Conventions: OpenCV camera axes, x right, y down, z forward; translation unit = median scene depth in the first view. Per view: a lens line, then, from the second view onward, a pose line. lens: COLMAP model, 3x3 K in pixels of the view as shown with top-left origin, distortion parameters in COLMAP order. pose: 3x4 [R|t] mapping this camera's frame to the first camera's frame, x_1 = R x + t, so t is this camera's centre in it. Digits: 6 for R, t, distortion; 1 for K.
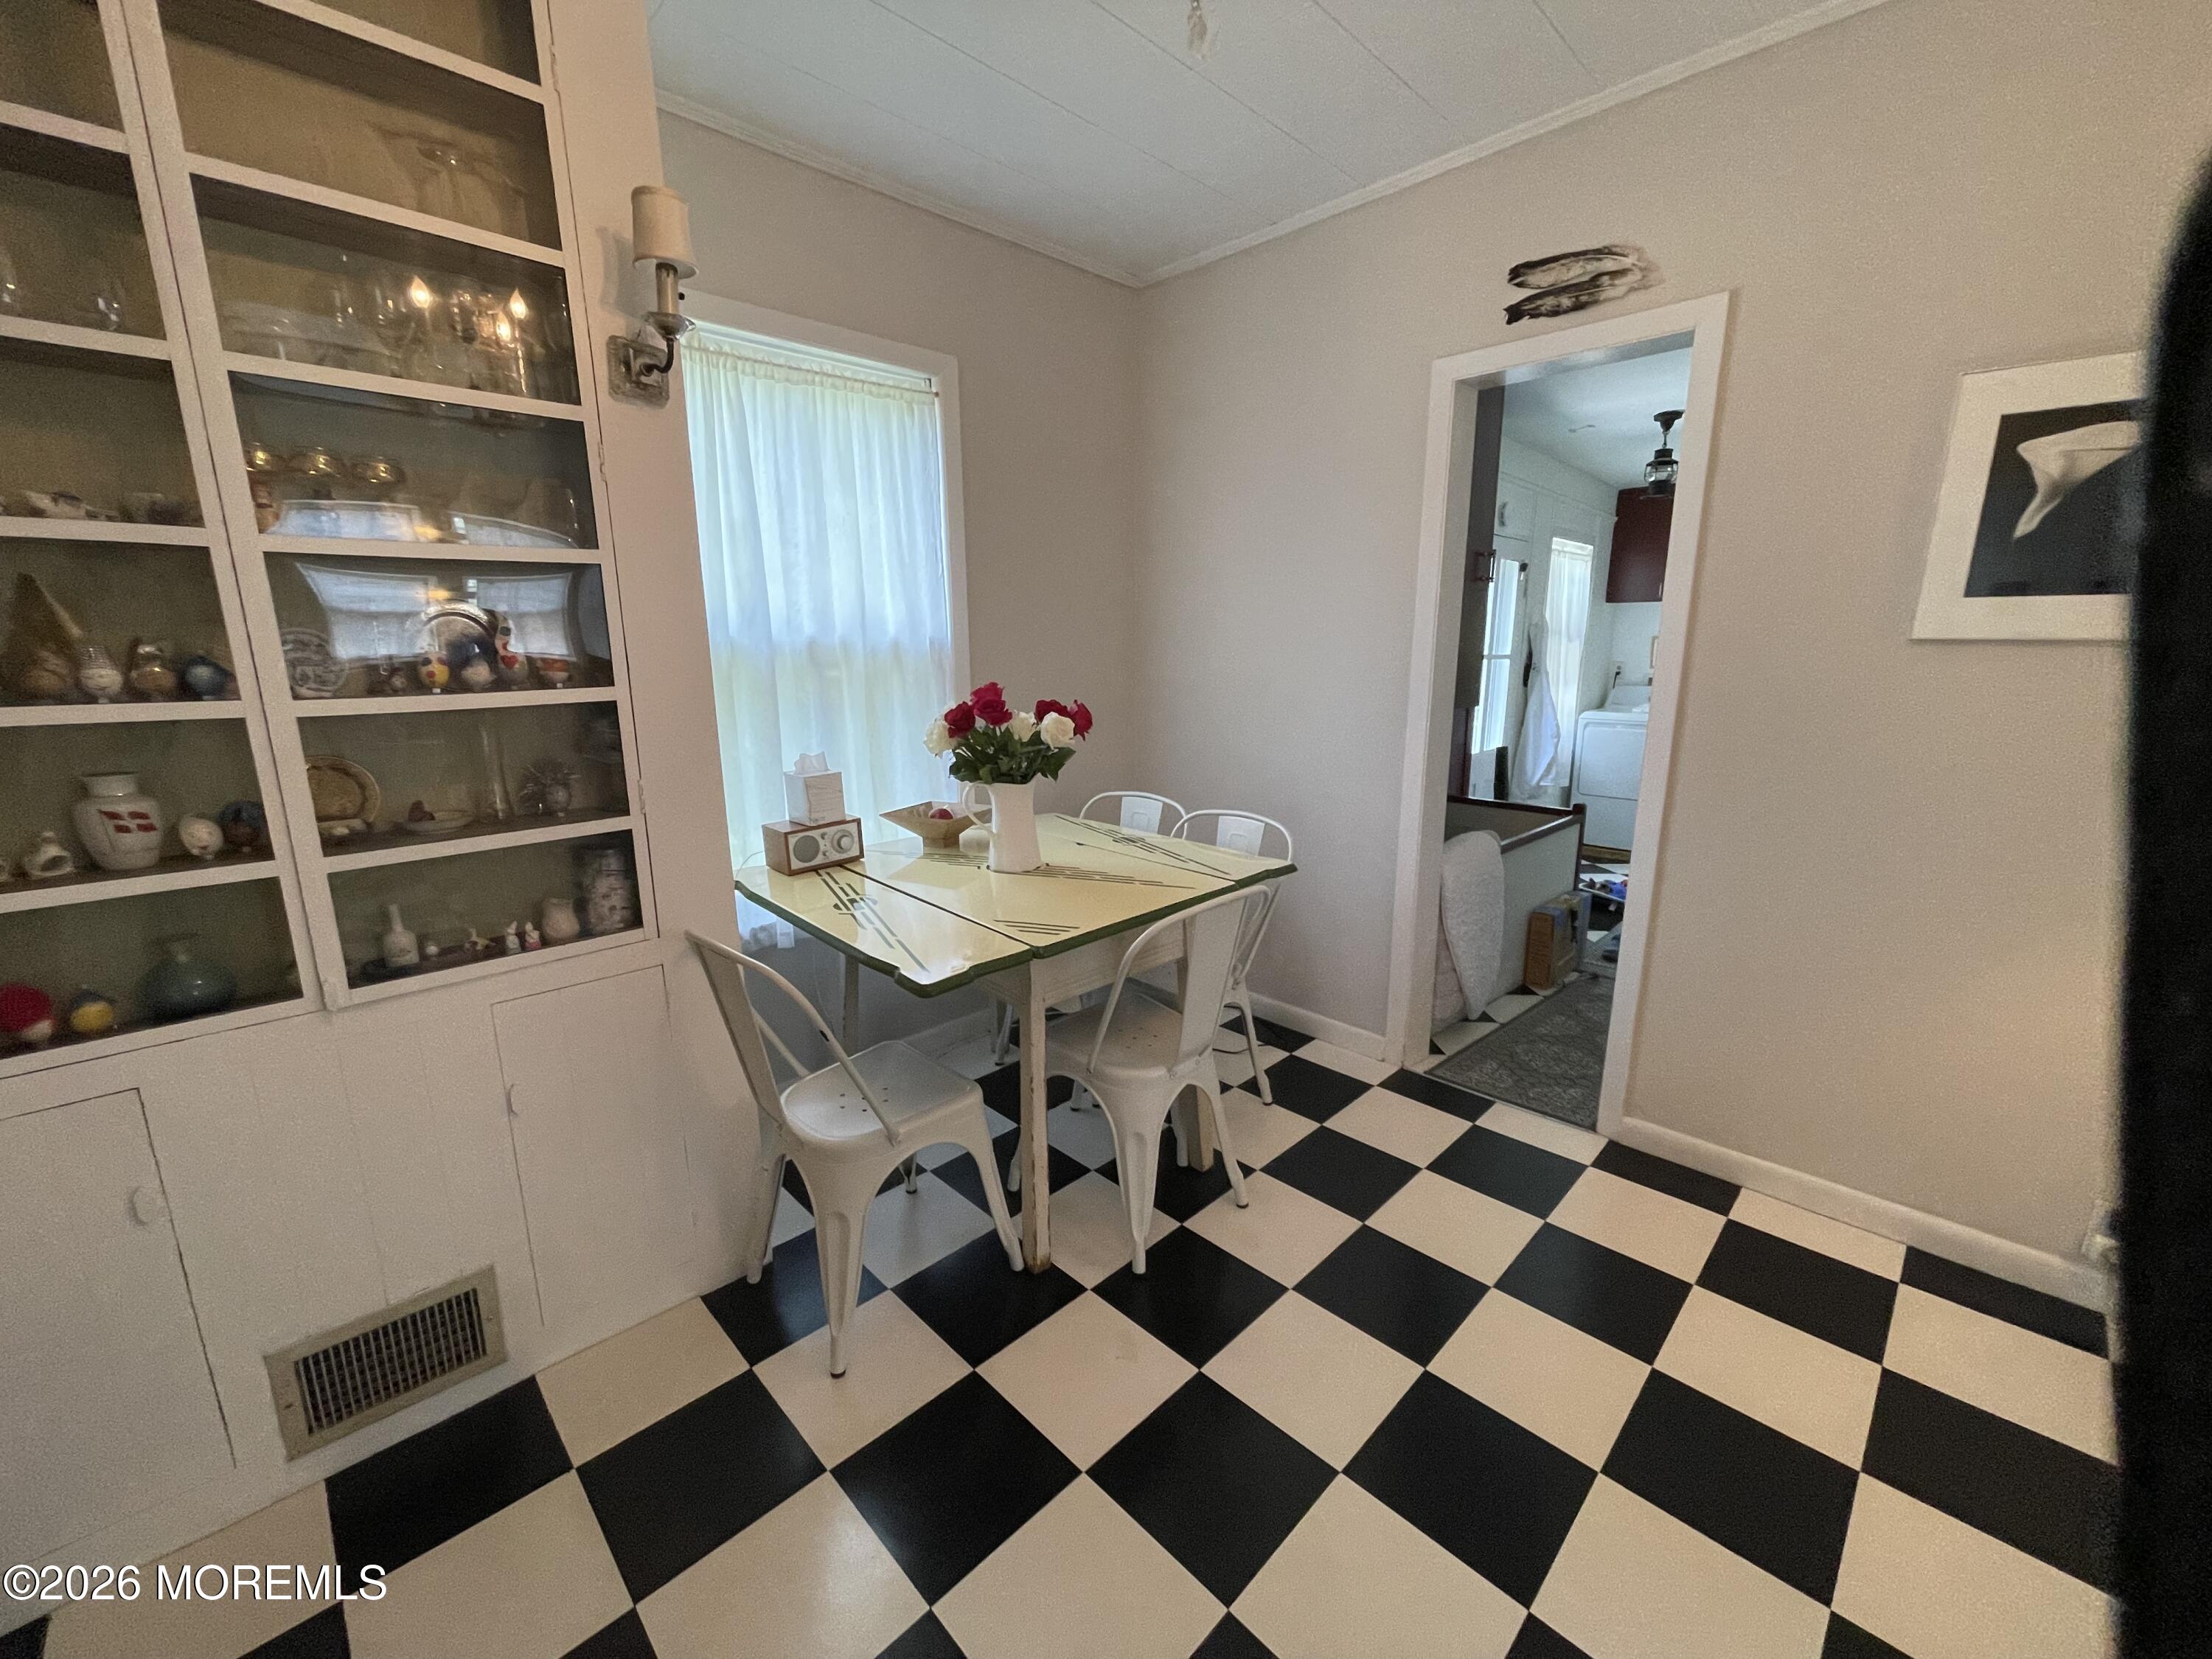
lens RADIAL K [[895.2, 0, 1106.5], [0, 895.2, 837.2], [0, 0, 1]] dist [0.020106, 0.000046]
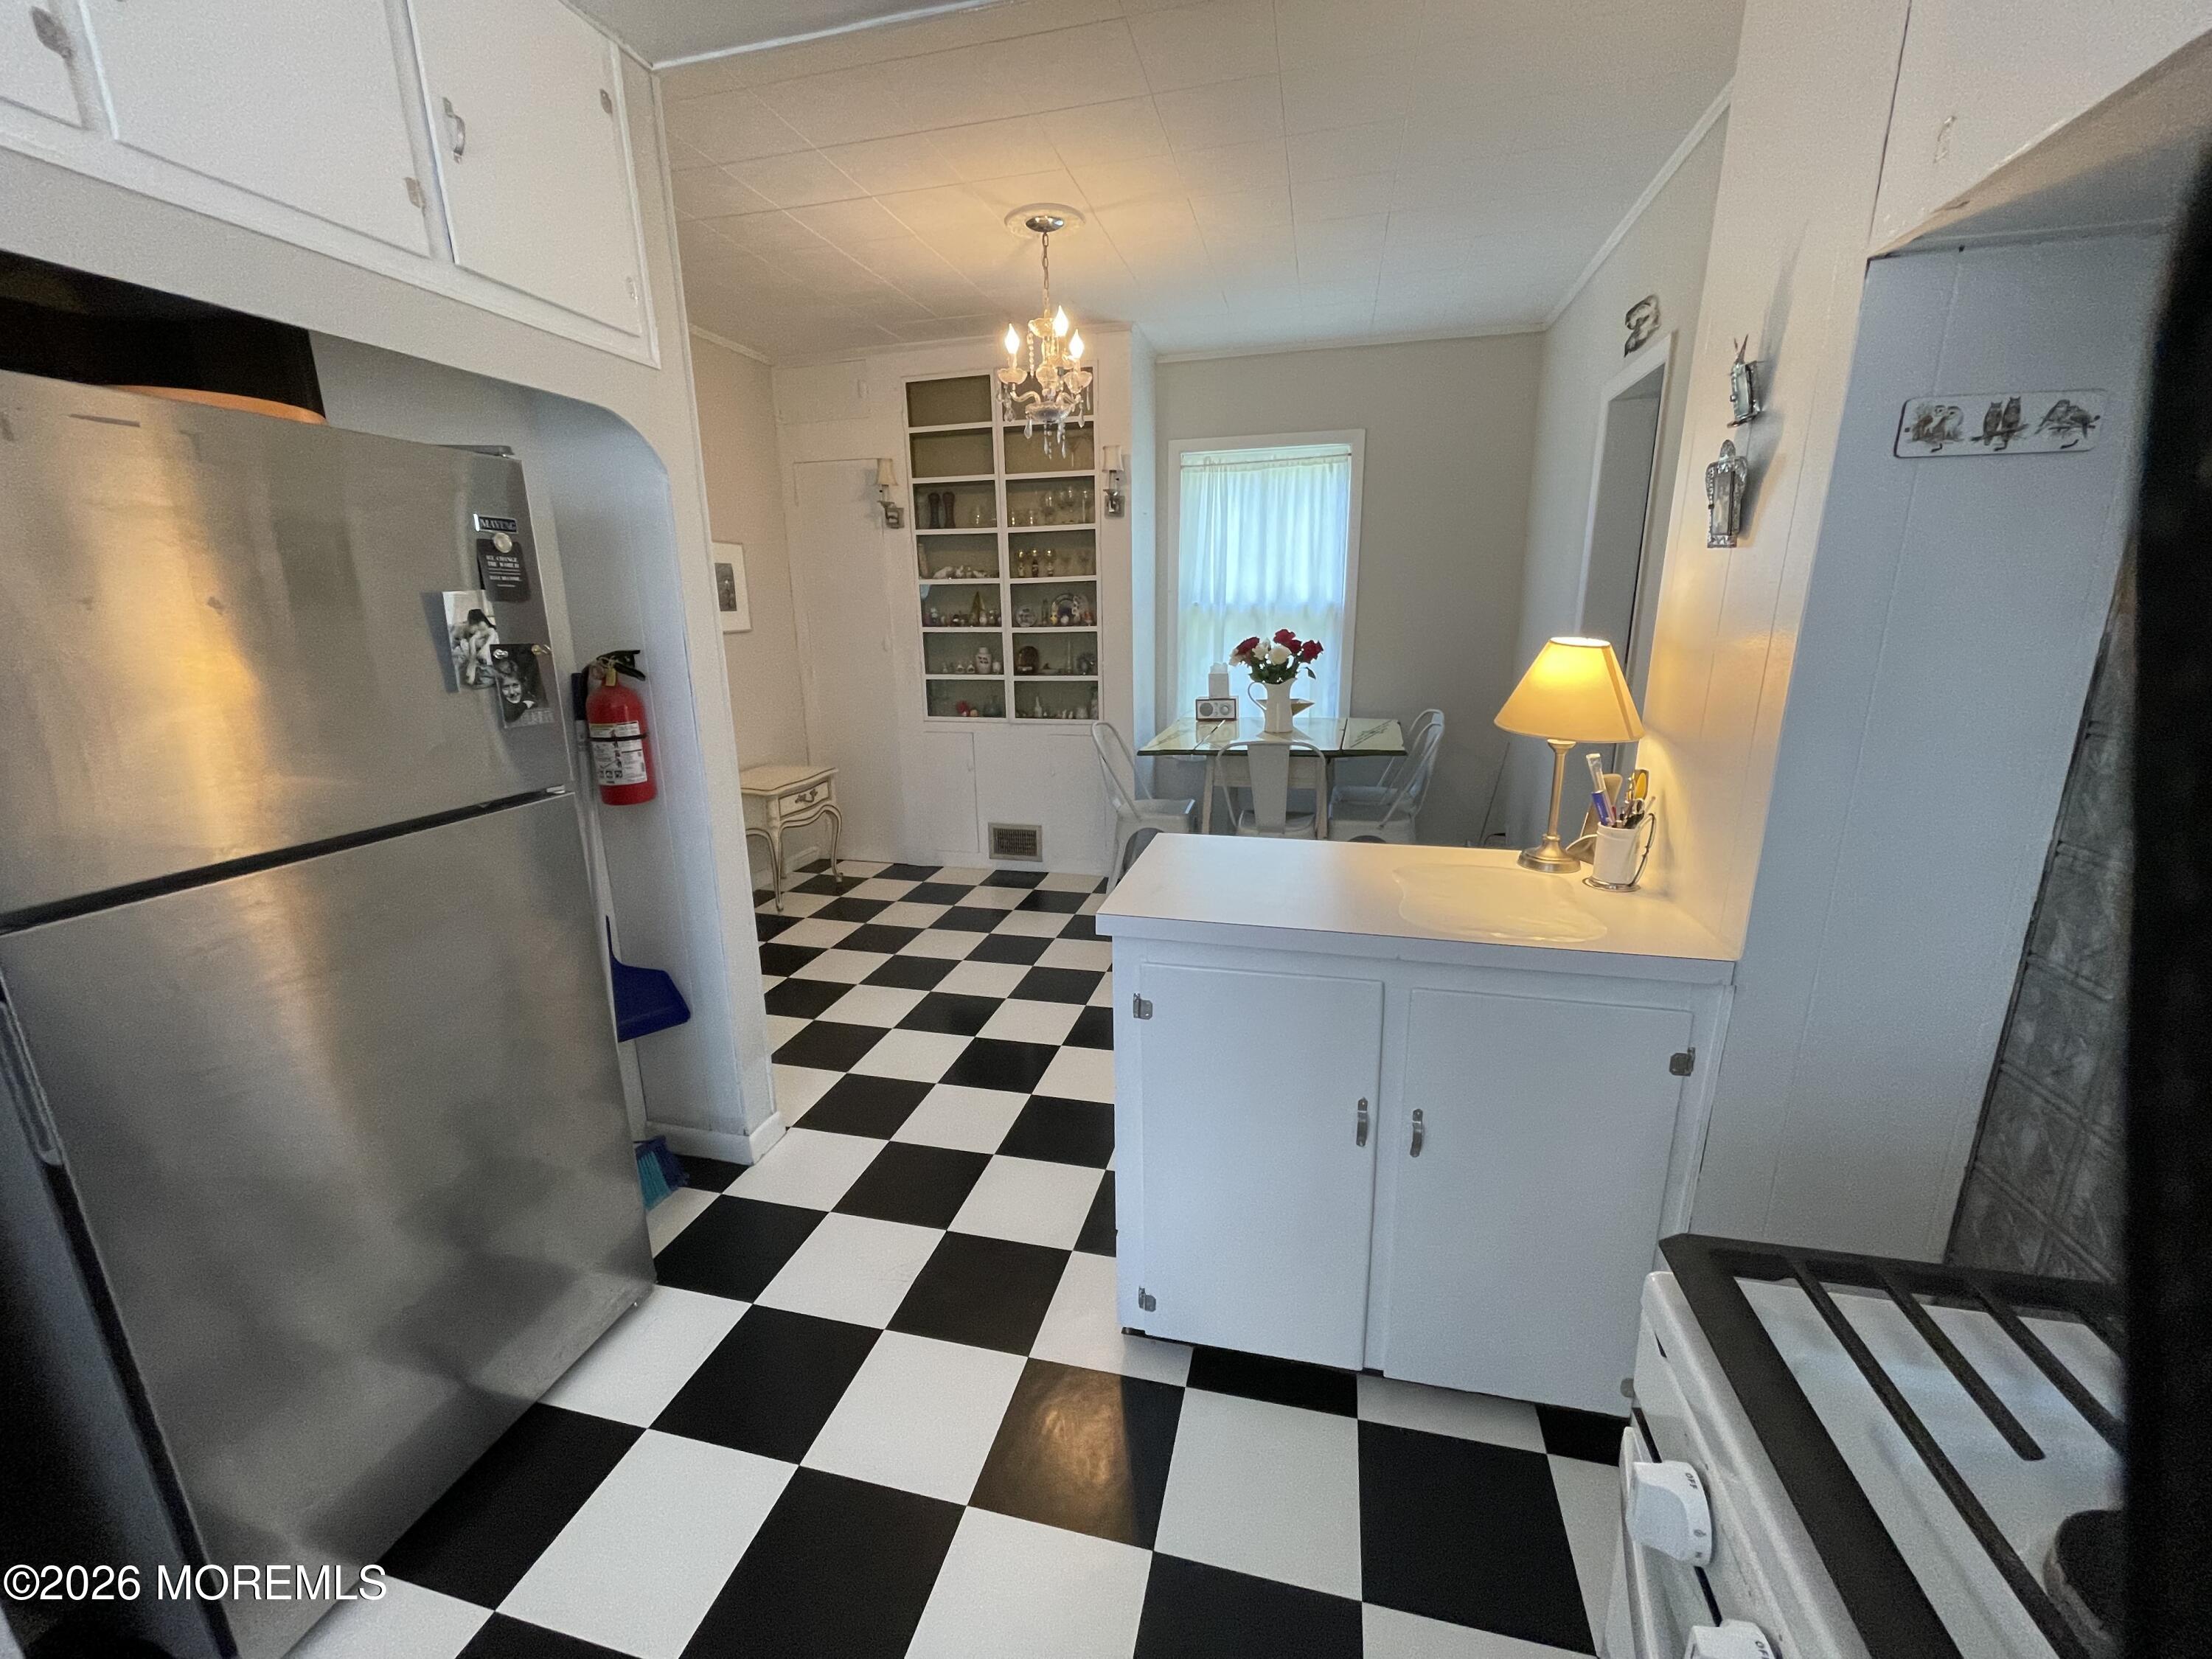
lens RADIAL K [[895.2, 0, 1106.5], [0, 895.2, 837.2], [0, 0, 1]] dist [0.020106, 0.000046]
pose [[0.520356, 0.211485, -0.827347, 1.835340], [-0.171134, 0.975019, 0.141599, 0.065848], [0.836626, 0.067905, 0.543550, -0.387135]]
